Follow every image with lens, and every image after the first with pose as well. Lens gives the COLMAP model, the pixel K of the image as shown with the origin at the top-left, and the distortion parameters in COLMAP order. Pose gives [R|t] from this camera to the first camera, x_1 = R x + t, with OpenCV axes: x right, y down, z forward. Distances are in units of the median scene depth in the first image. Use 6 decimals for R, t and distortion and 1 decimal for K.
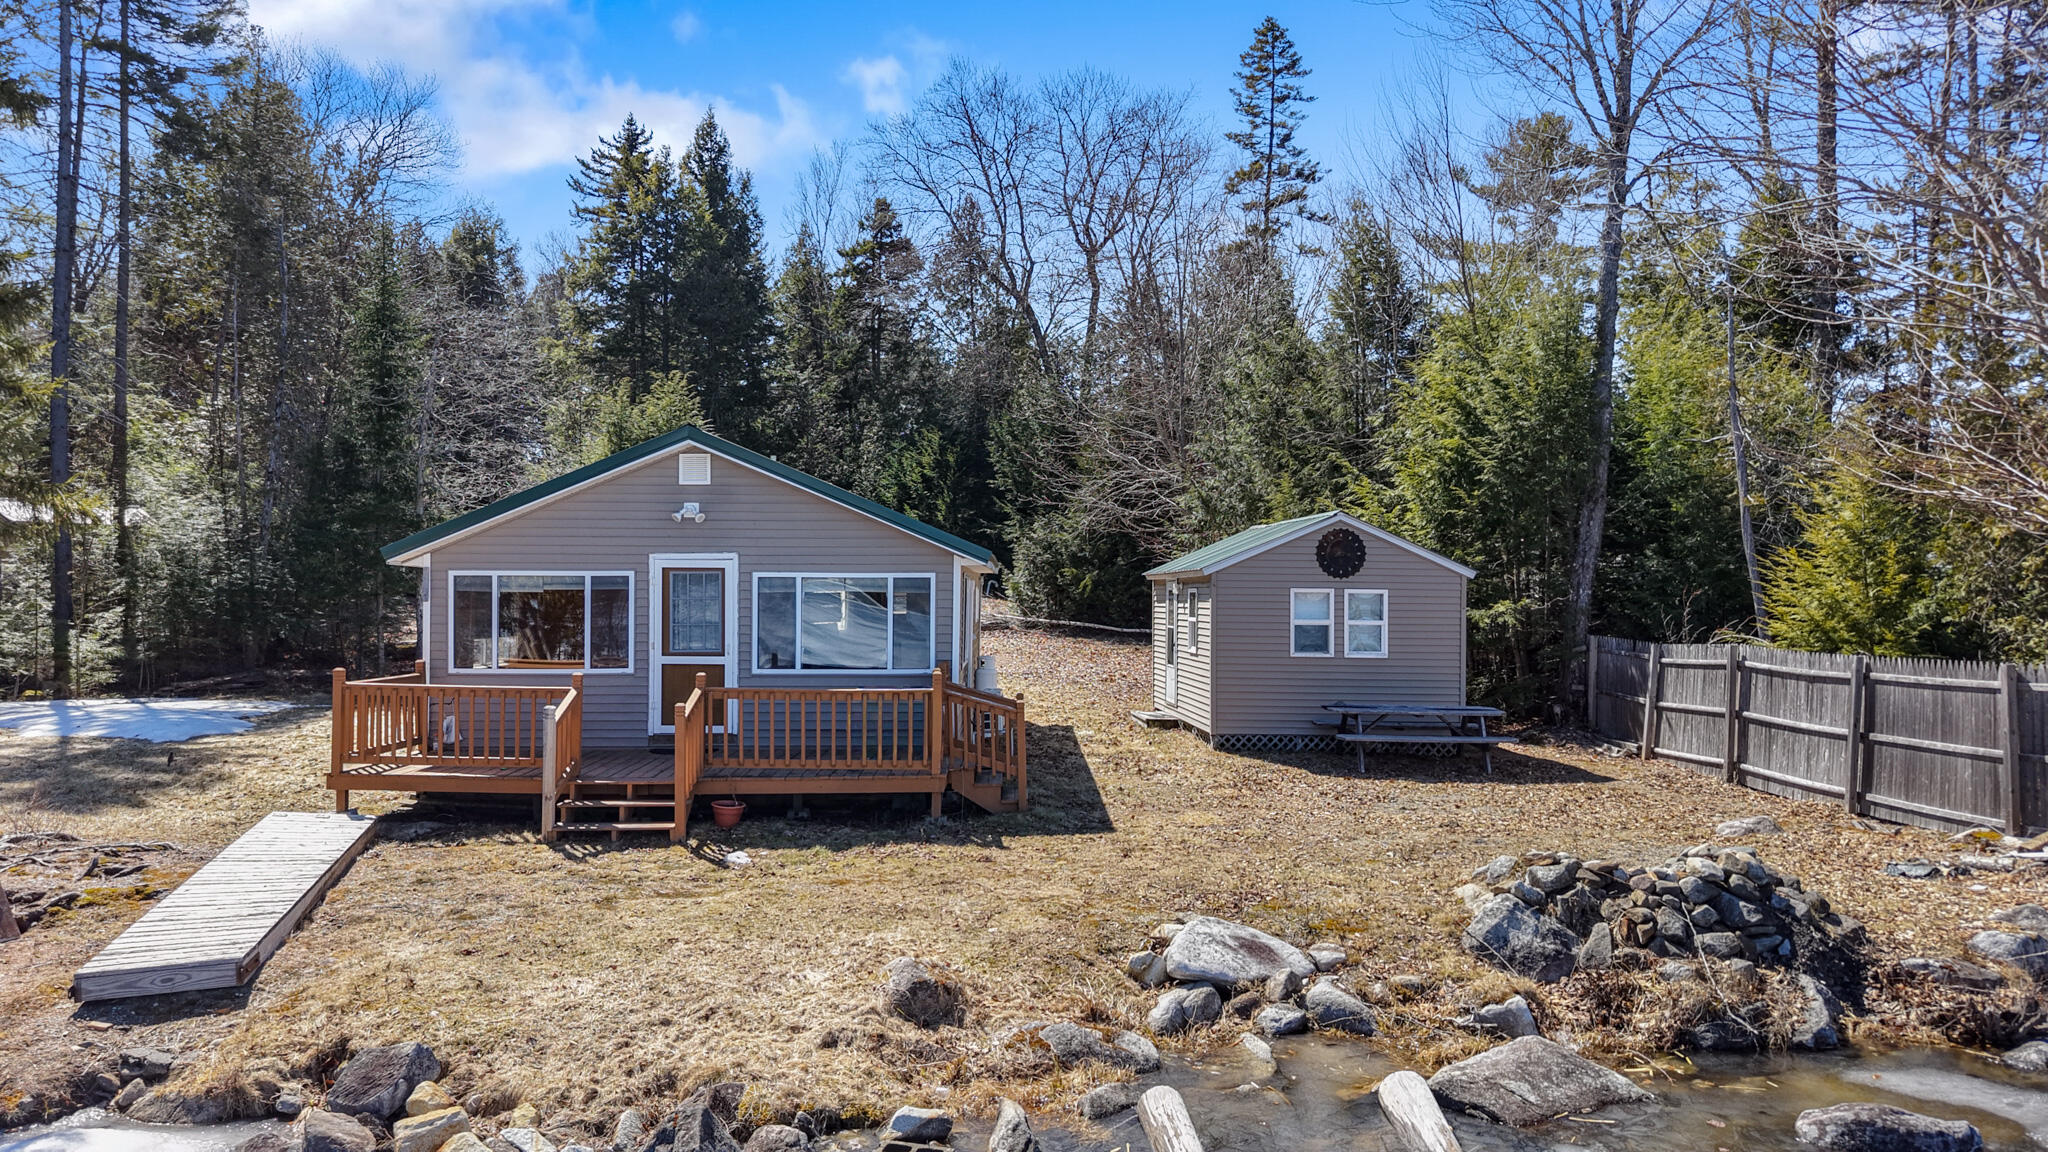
lens RADIAL K [[1514.4, 0, 1160.8], [0, 1514.4, 623.9], [0, 0, 1]] dist [-0.009539, -0.003843]
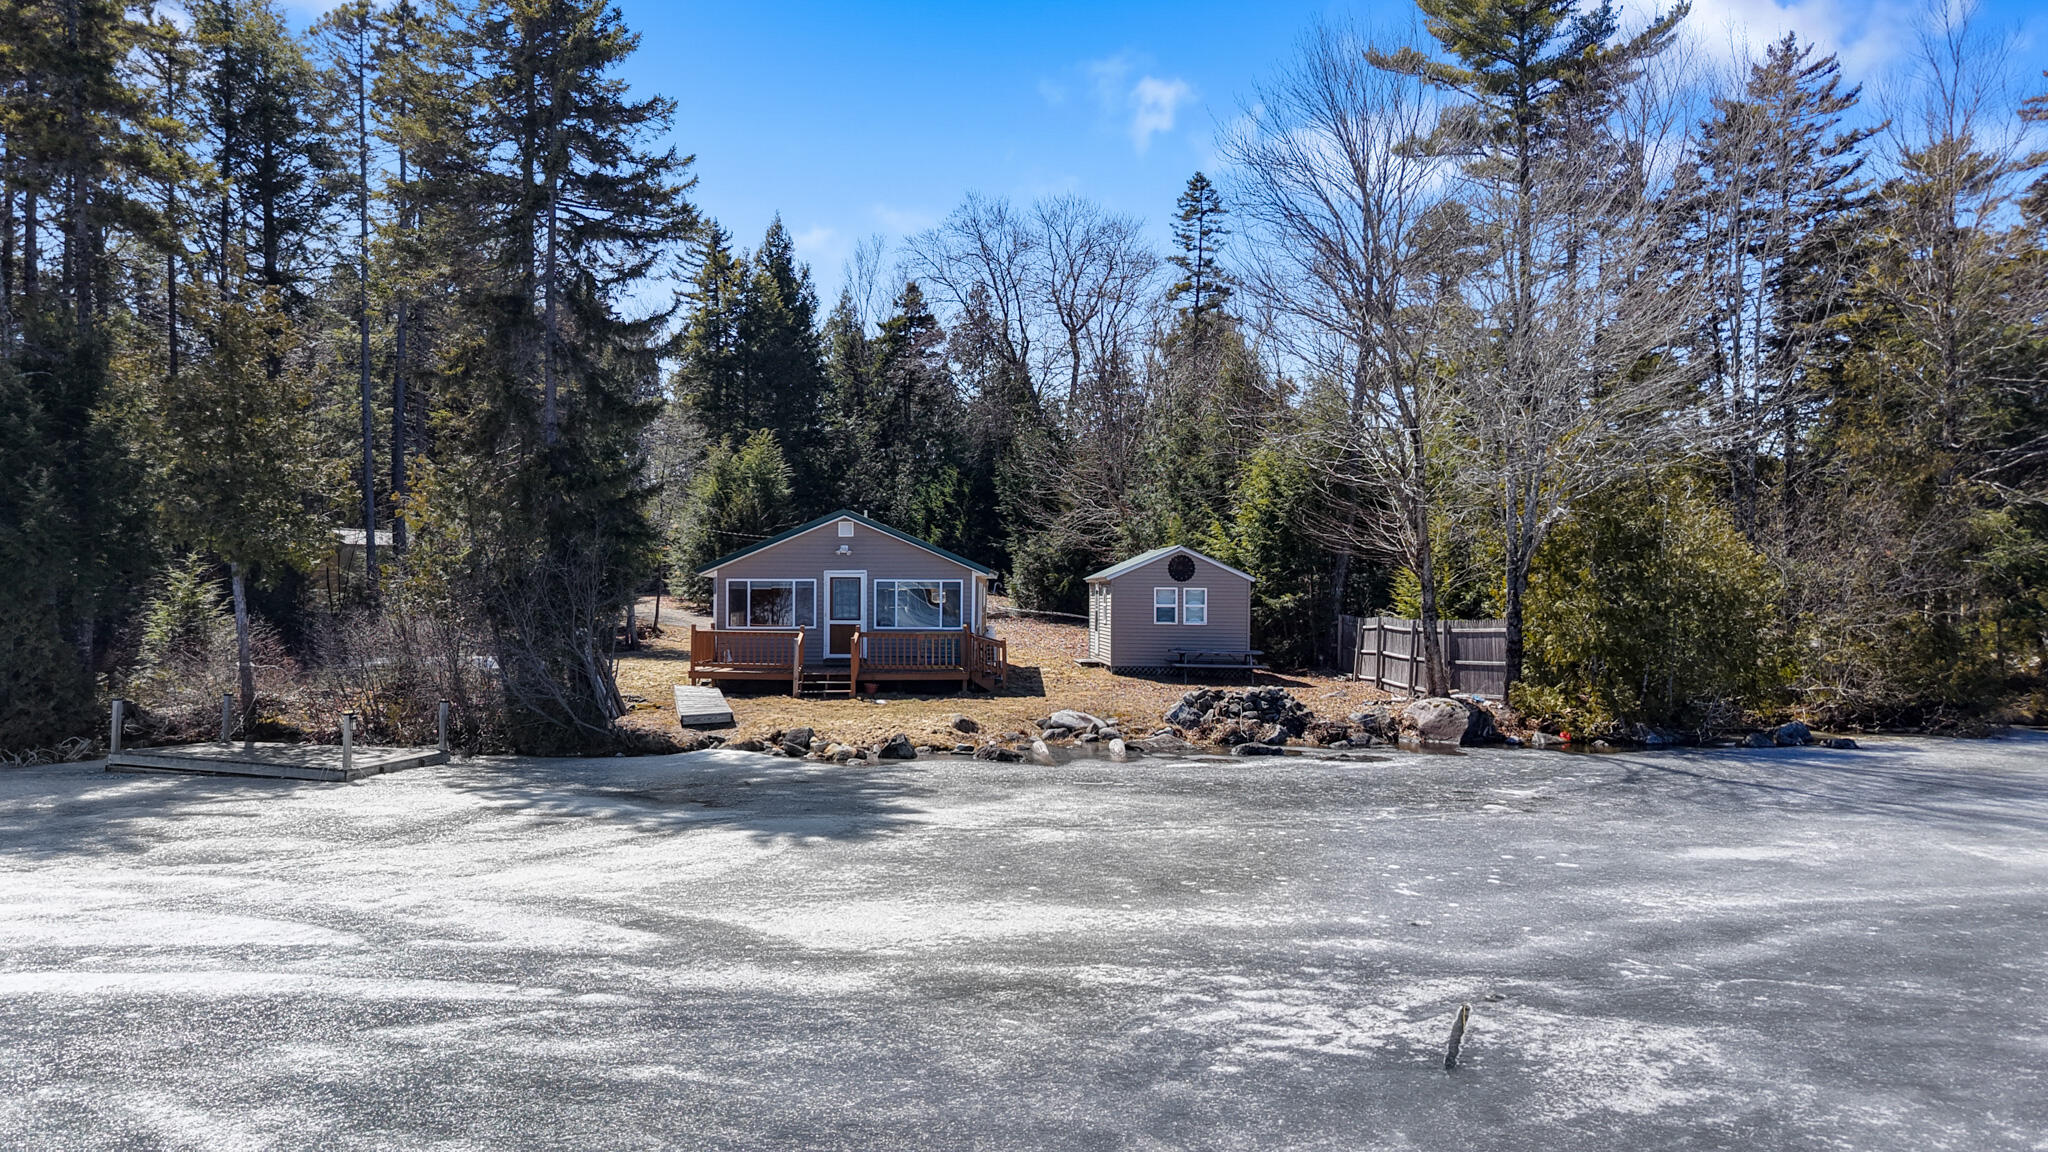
lens RADIAL K [[1514.4, 0, 1160.8], [0, 1514.4, 623.9], [0, 0, 1]] dist [-0.009539, -0.003843]
pose [[0.999972, -0.000682, -0.007510, 0.099261], [0.000677, 1.000000, -0.000639, 0.020690], [0.007510, 0.000634, 0.999972, -0.776203]]
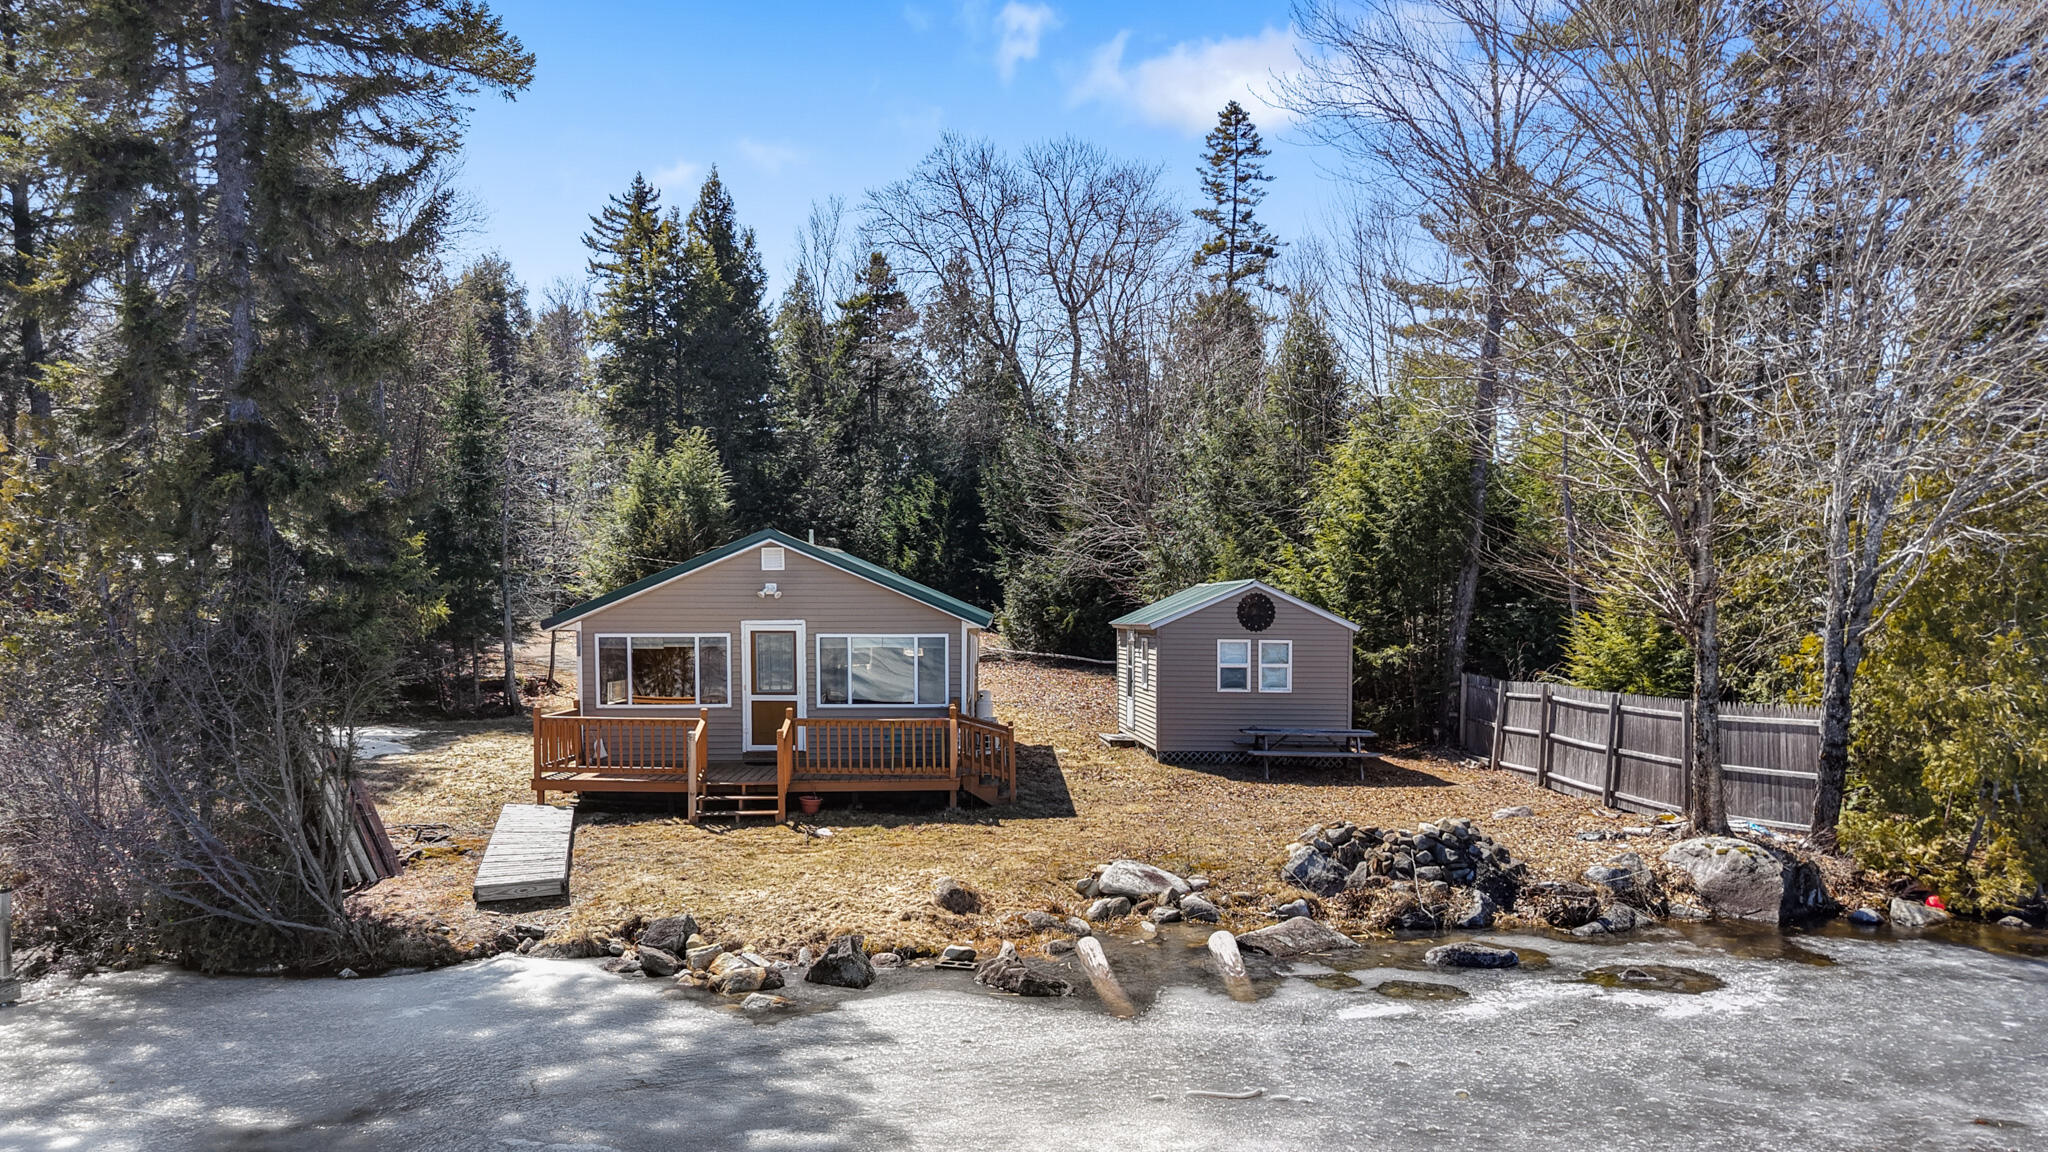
lens RADIAL K [[1538.8, 0, 1162.7], [0, 1538.8, 754.7], [0, 0, 1]] dist [-0.006794, 0.000199]
pose [[0.999983, -0.002330, 0.005416, 0.028560], [0.001935, 0.997410, 0.071903, -0.018350], [-0.005570, -0.071891, 0.997397, -0.302707]]
